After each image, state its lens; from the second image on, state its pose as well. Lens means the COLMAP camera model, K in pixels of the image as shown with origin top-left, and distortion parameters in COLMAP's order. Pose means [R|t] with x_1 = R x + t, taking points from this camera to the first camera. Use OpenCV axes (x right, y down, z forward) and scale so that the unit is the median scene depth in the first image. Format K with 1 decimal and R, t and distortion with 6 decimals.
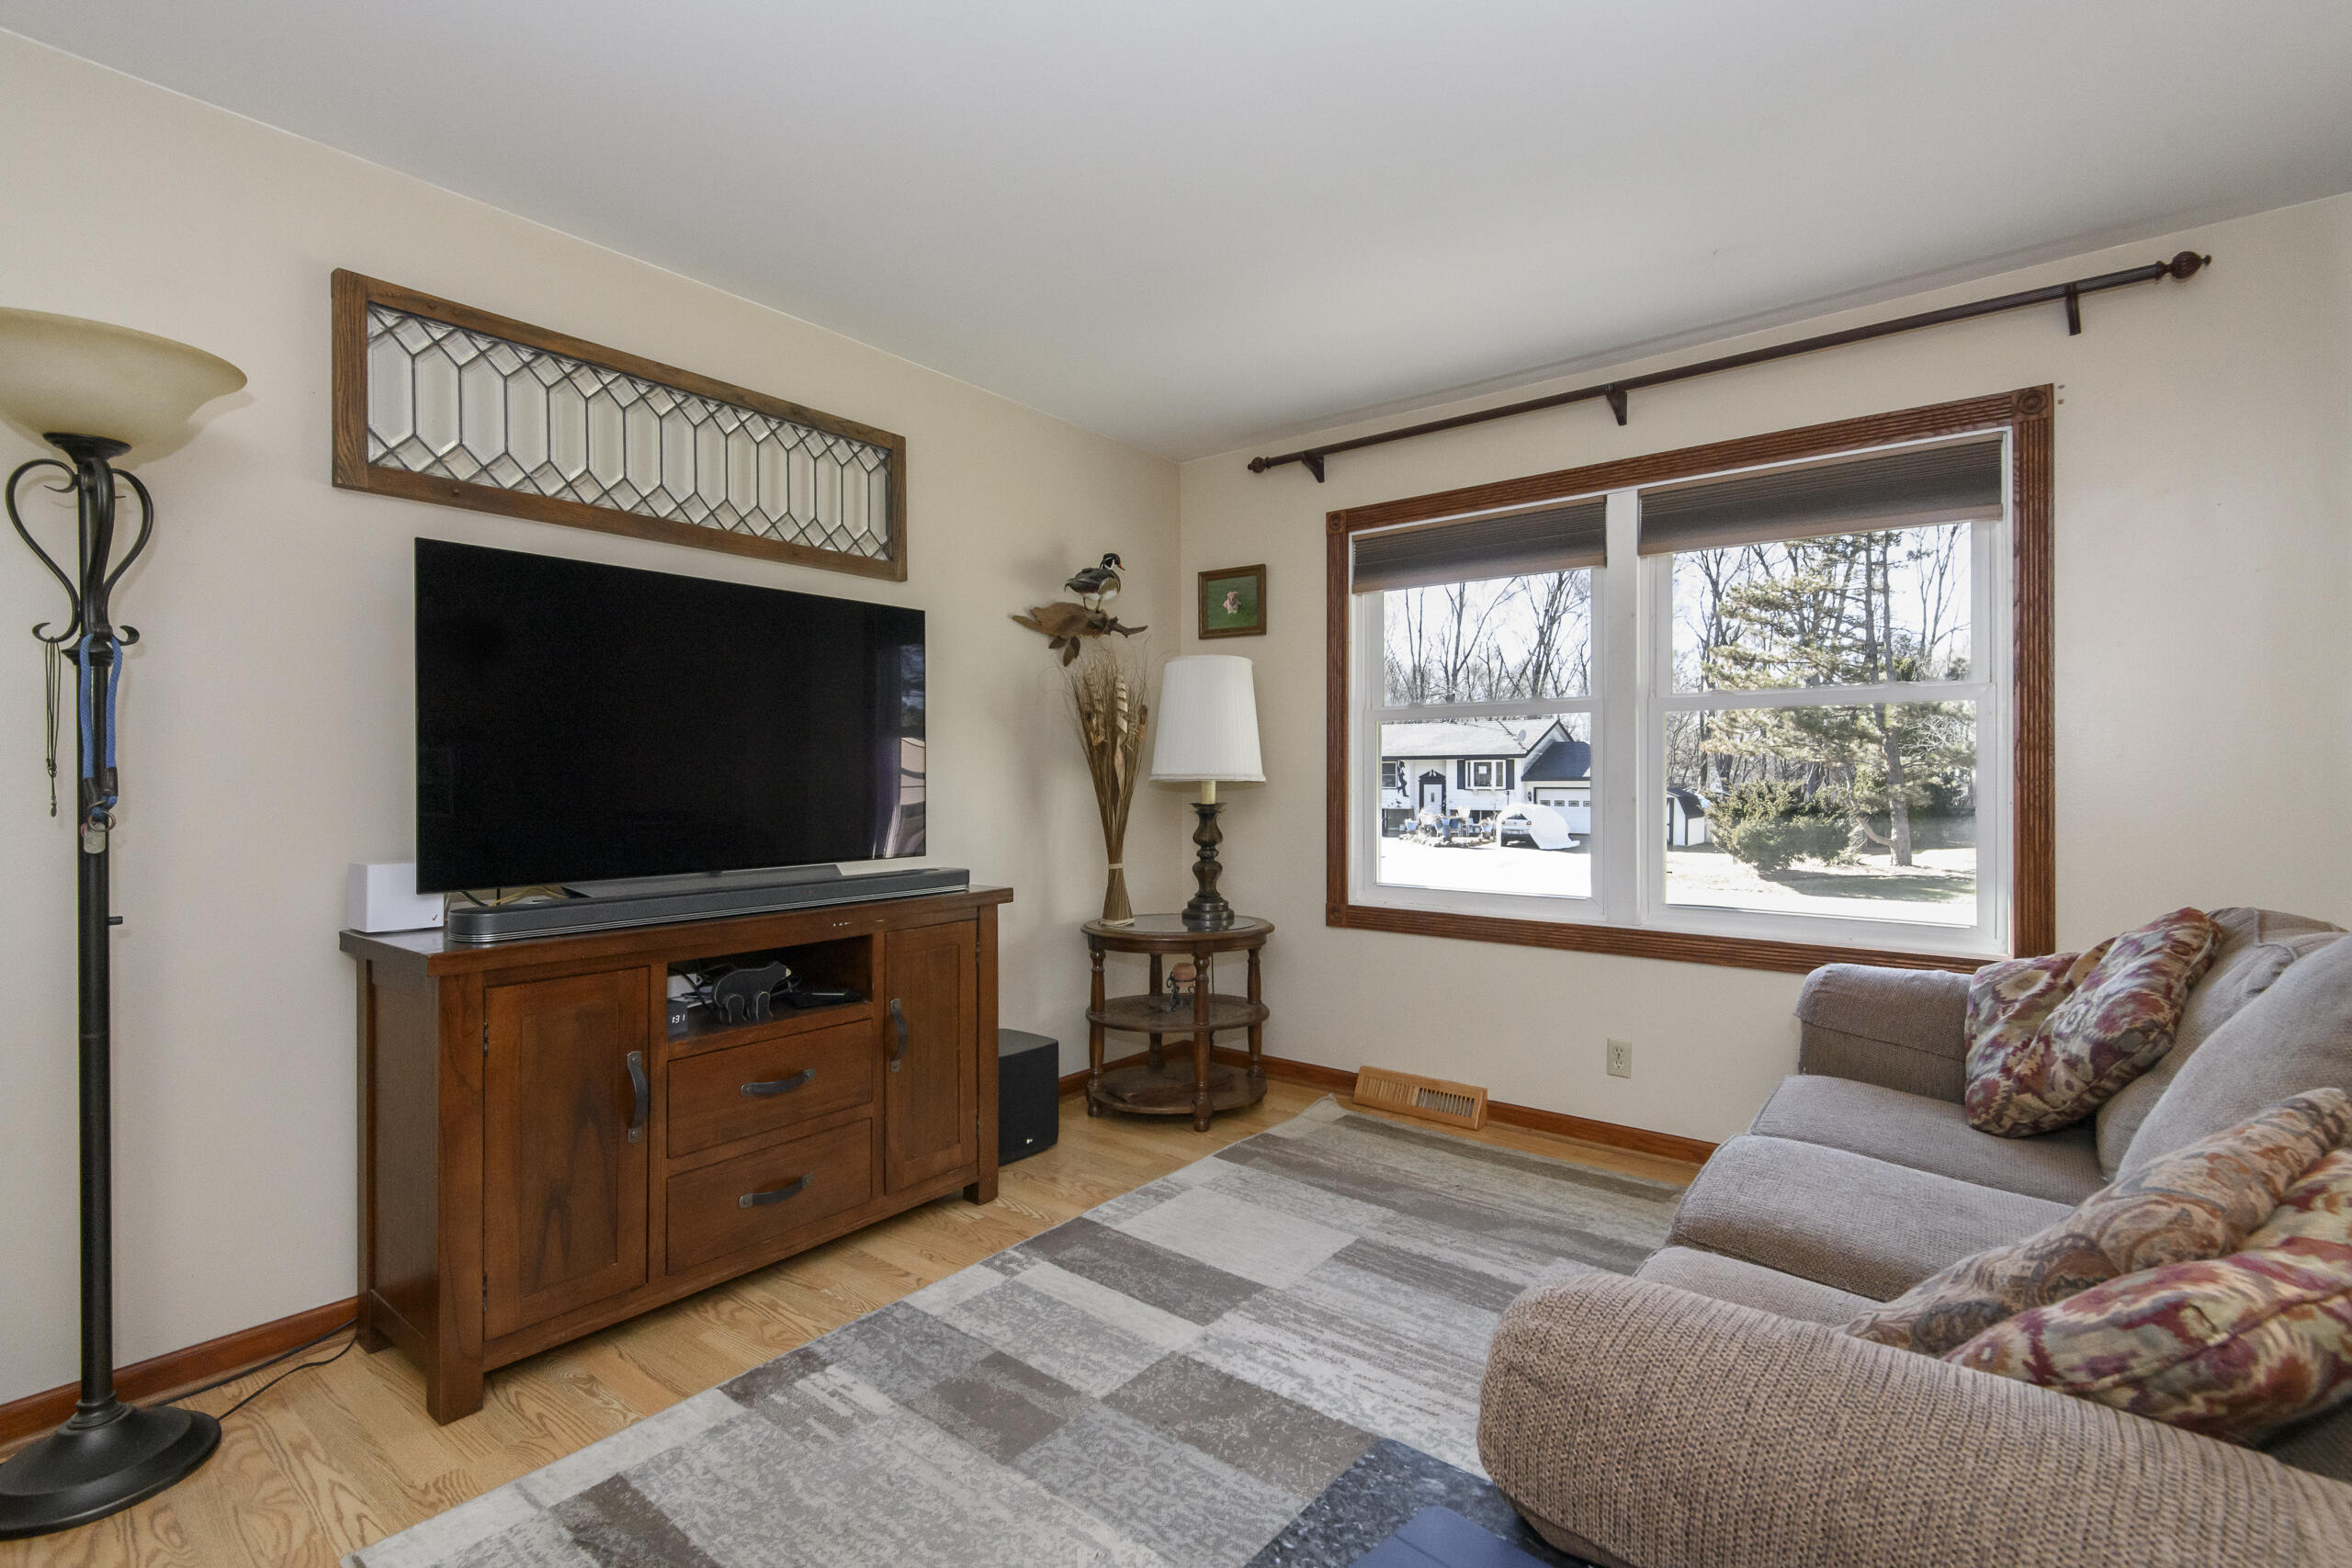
lens RADIAL K [[1069.6, 0, 1169.3], [0, 1069.6, 783.6], [0, 0, 1]] dist [0.003009, -0.015175]
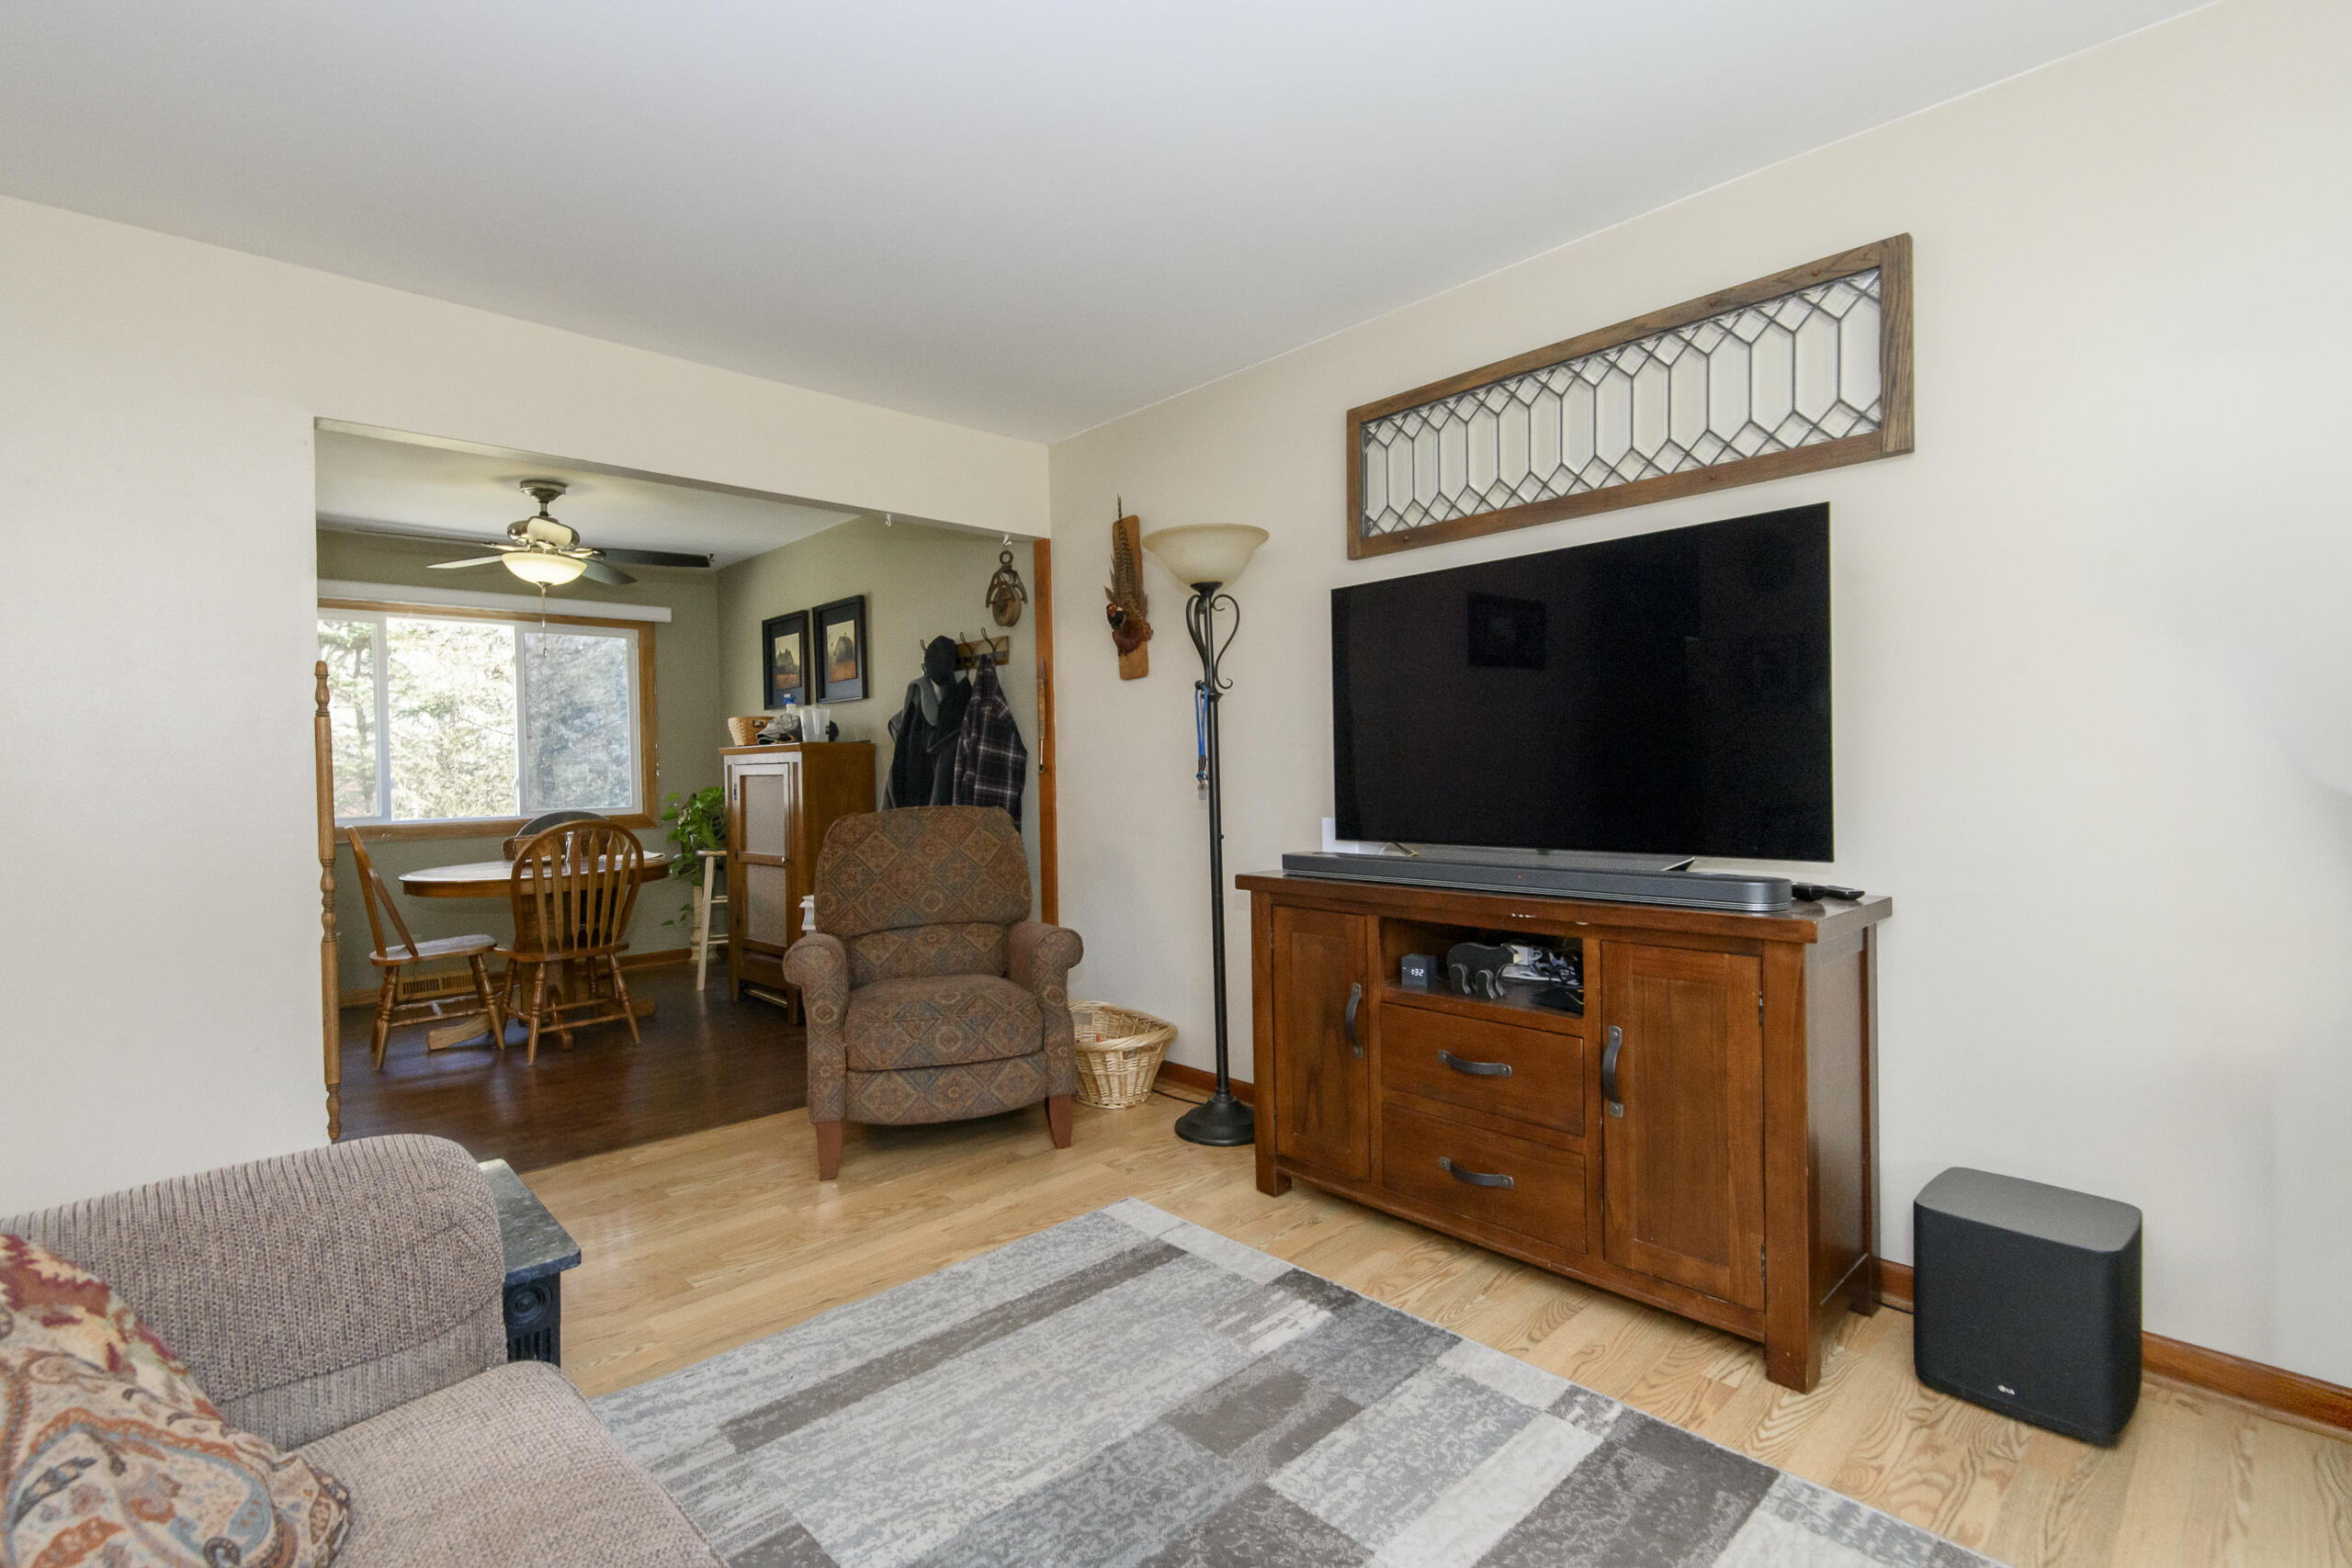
lens RADIAL K [[1068.0, 0, 1177.9], [0, 1068.0, 780.4], [0, 0, 1]] dist [0.025040, -0.014706]
pose [[-0.133654, 0.017018, -0.990882, 0.696355], [0.011949, 0.999808, 0.015560, -0.000905], [0.990956, -0.009760, -0.133832, 0.928714]]
